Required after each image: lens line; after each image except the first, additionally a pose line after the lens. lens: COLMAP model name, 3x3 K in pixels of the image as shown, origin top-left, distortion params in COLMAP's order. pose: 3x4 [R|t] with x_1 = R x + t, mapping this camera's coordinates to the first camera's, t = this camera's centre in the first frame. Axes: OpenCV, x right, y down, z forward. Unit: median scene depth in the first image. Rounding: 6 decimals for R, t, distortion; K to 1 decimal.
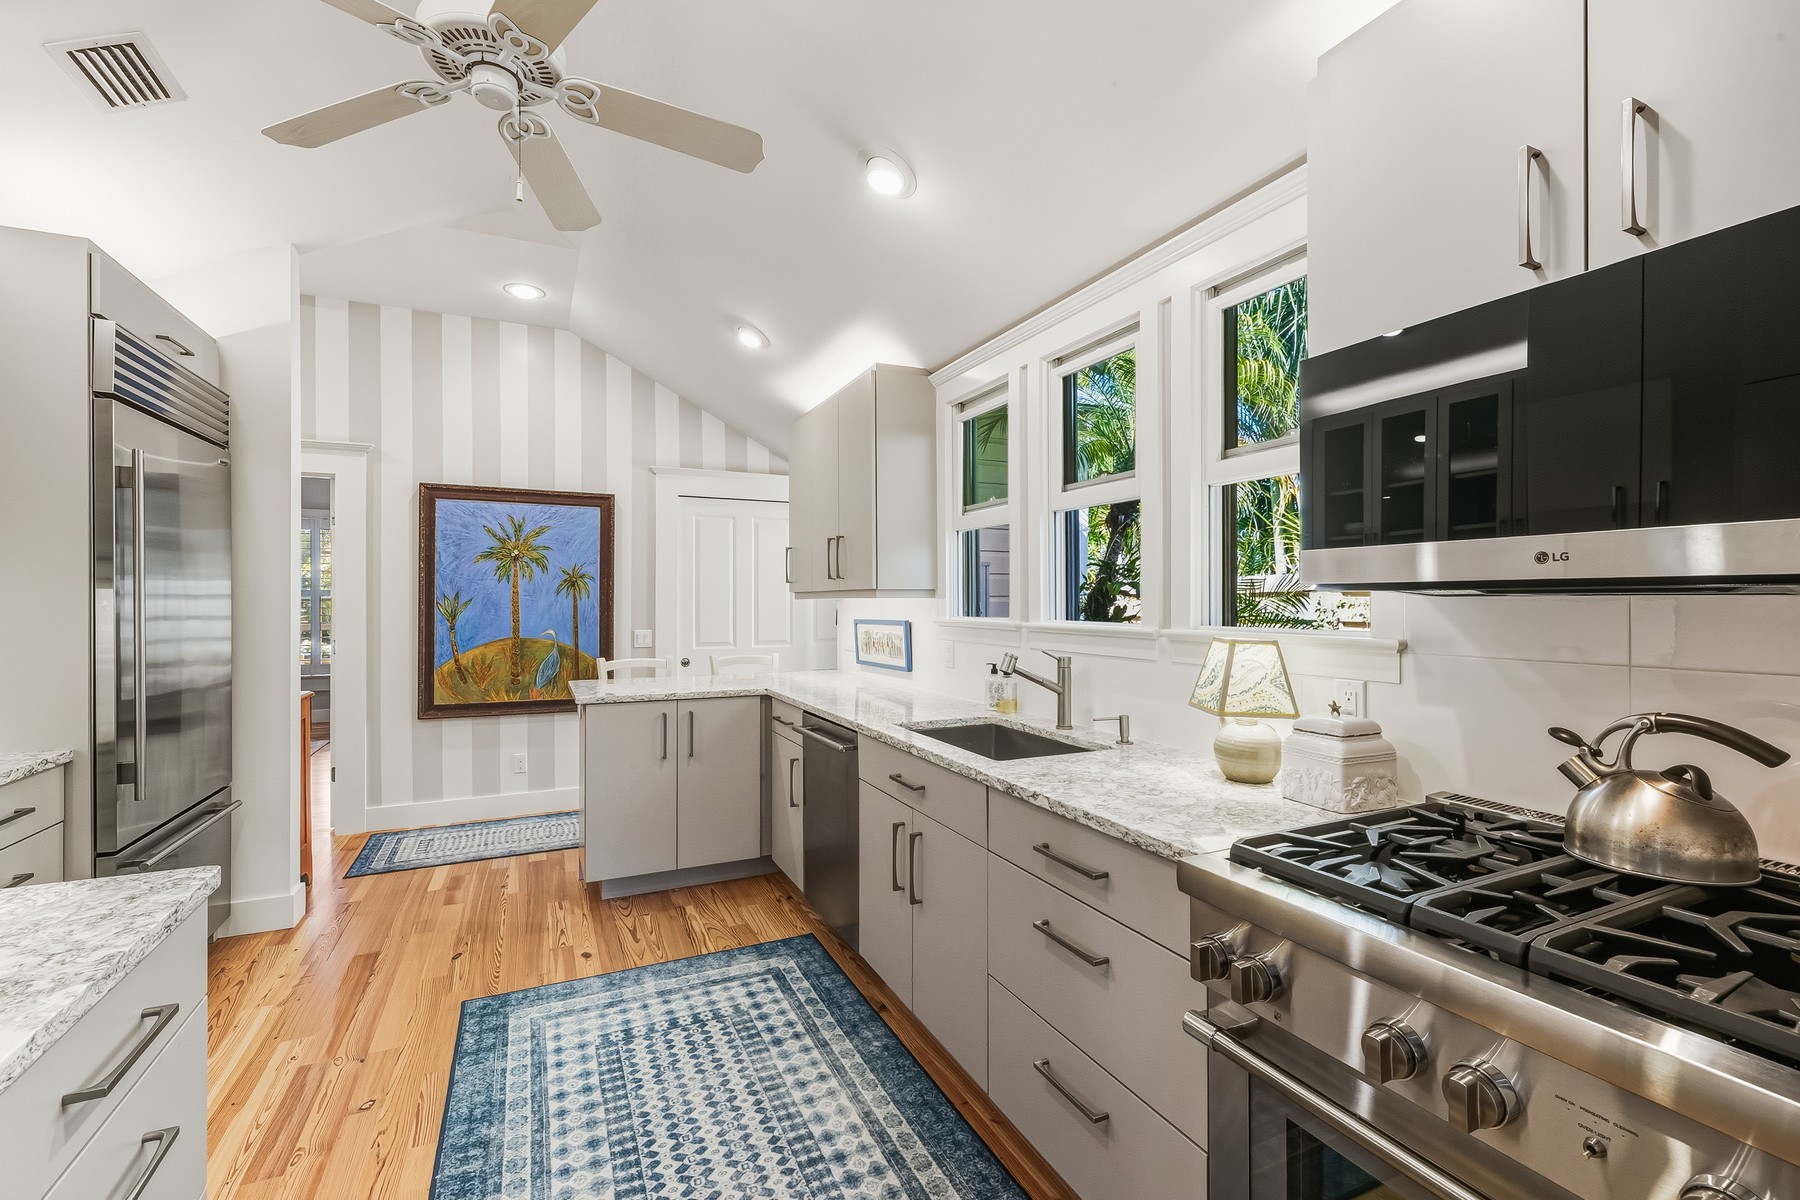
lens RADIAL K [[745.9, 0, 894.8], [0, 745.9, 593.1], [0, 0, 1]] dist [-0.001253, -0.001716]
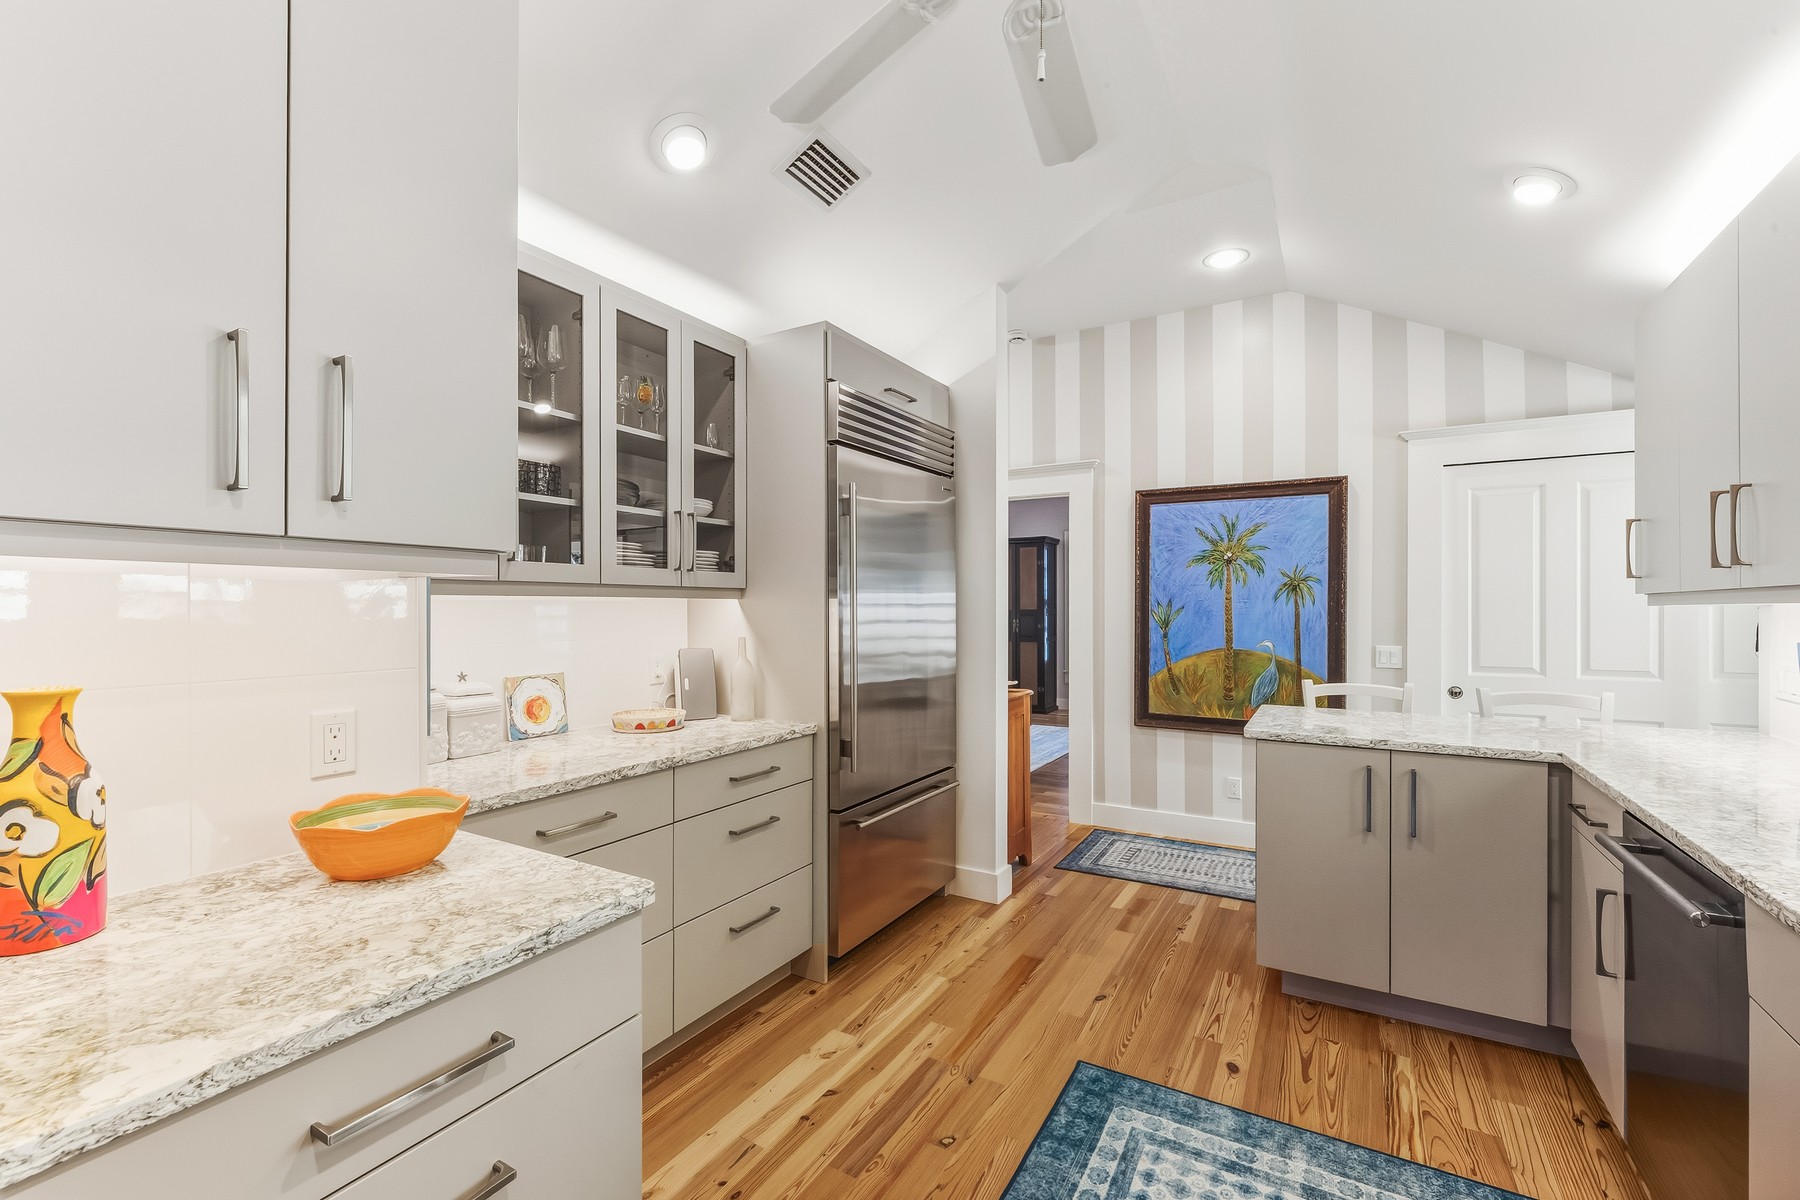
lens RADIAL K [[745.9, 0, 917.1], [0, 745.9, 608.2], [0, 0, 1]] dist [-0.001253, -0.001716]
pose [[0.572431, 0.000583, -0.819953, 0.026227], [0.008146, 0.999946, 0.006398, 0.002547], [0.819912, -0.010342, 0.572395, 0.251053]]
